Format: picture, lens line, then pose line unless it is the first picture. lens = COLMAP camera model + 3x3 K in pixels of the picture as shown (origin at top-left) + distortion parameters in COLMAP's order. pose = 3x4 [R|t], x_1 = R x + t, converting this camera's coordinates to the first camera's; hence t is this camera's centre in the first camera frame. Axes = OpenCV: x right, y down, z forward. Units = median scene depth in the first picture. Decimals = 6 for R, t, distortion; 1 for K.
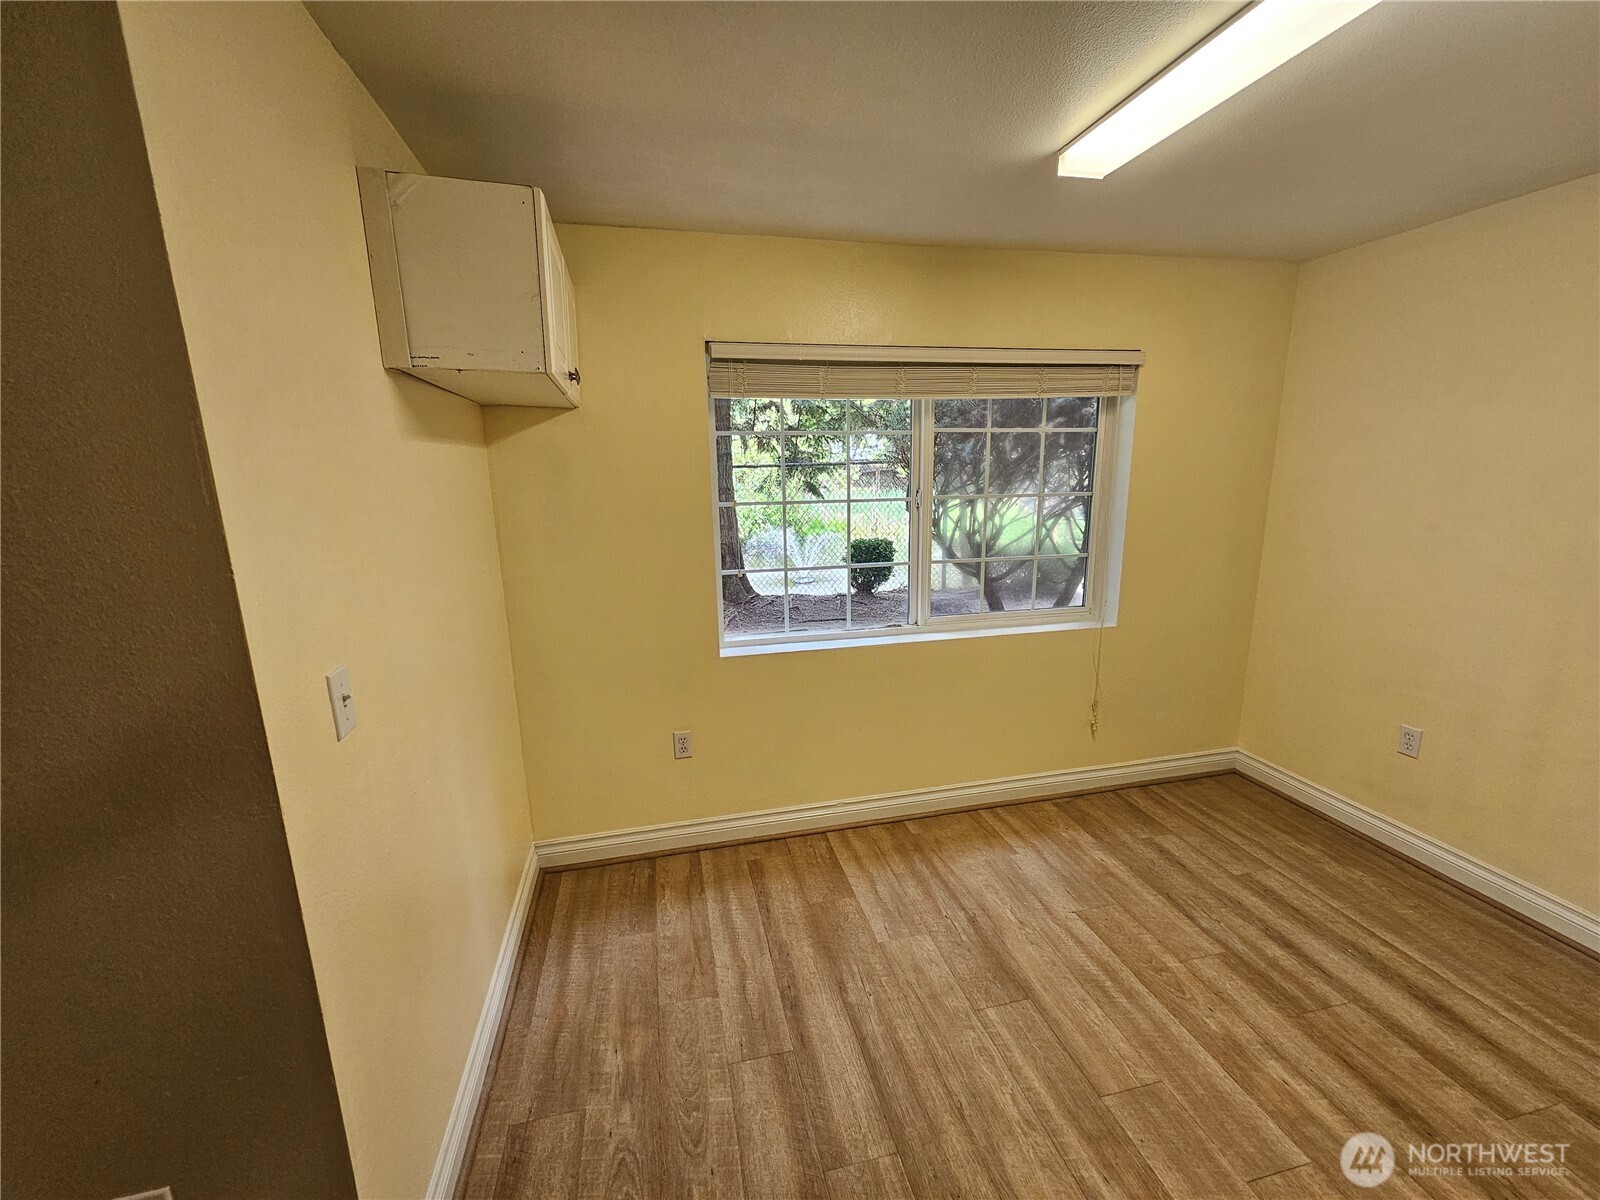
lens RADIAL K [[651.0, 0, 809.2], [0, 651.0, 606.5], [0, 0, 1]] dist [0.000860, 0.000582]
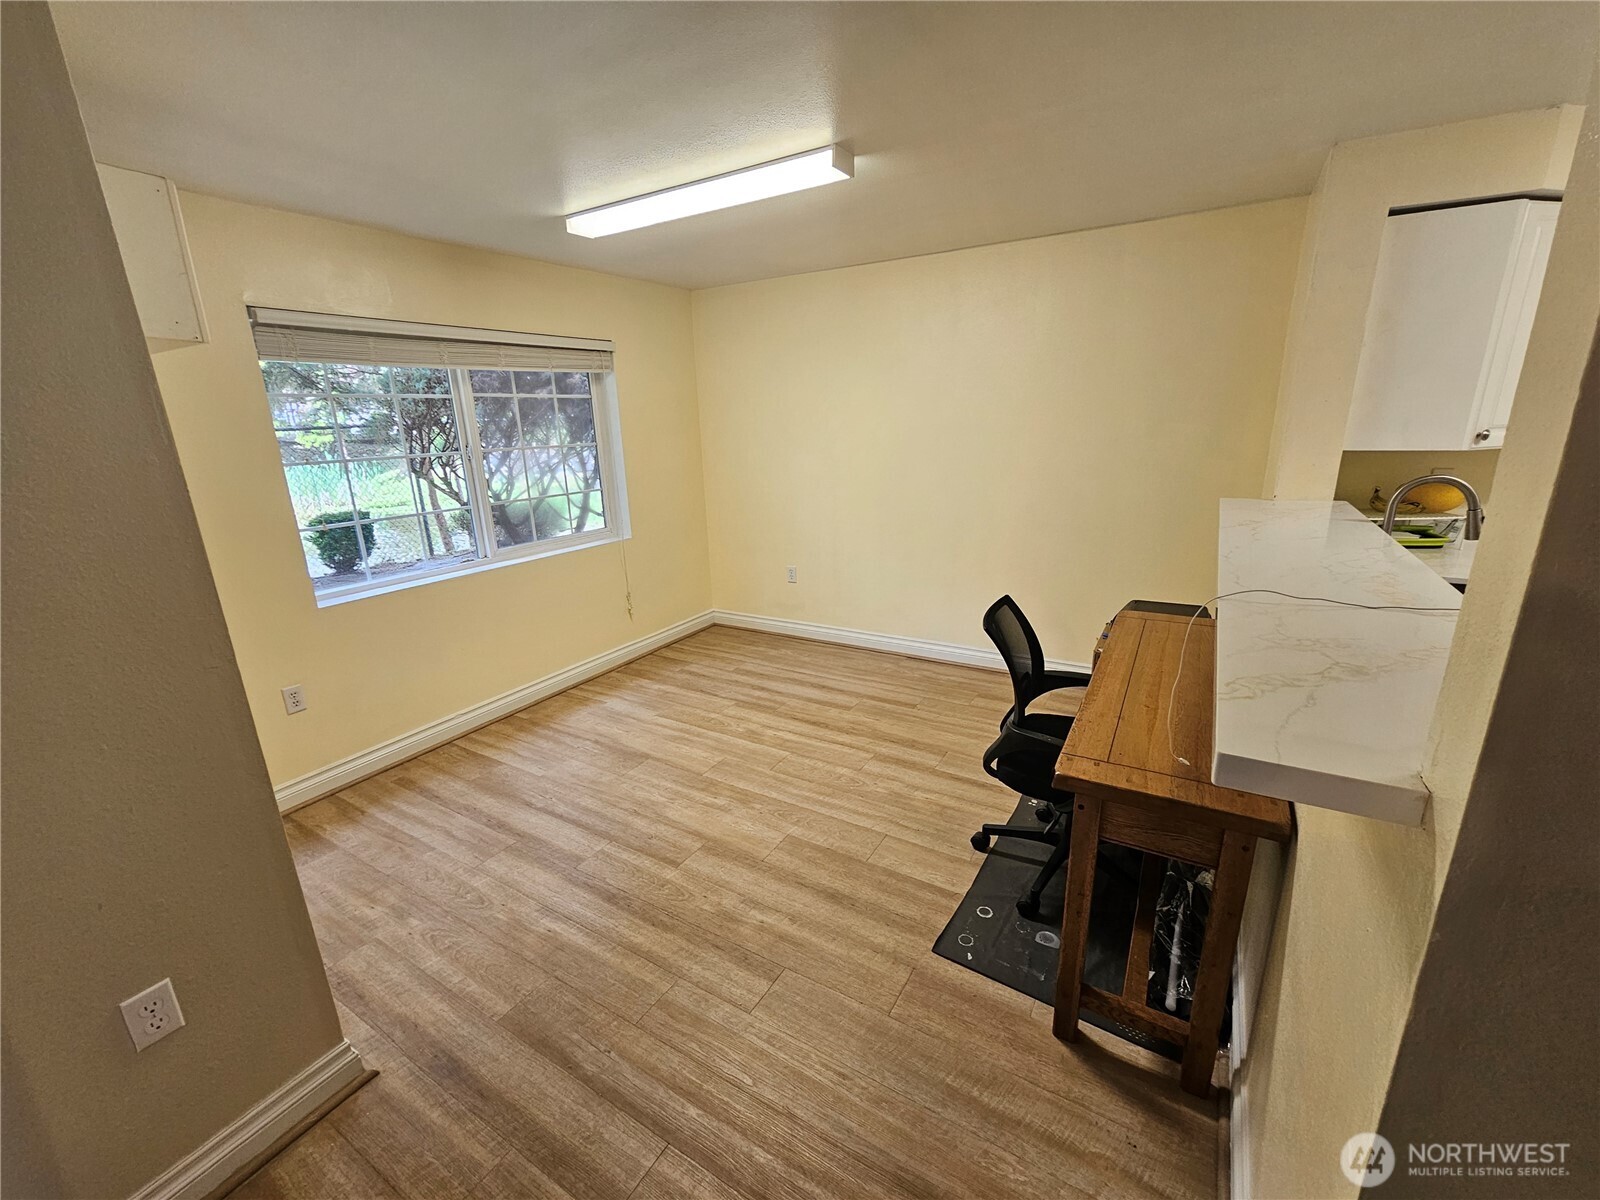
lens RADIAL K [[656.0, 0, 801.7], [0, 656.0, 603.5], [0, 0, 1]] dist [-0.000014, -0.000071]
pose [[0.700938, -0.201487, 0.684170, -0.322408], [0.170769, 0.978776, 0.113295, 0.085791], [-0.692477, 0.037422, 0.720469, -0.328647]]
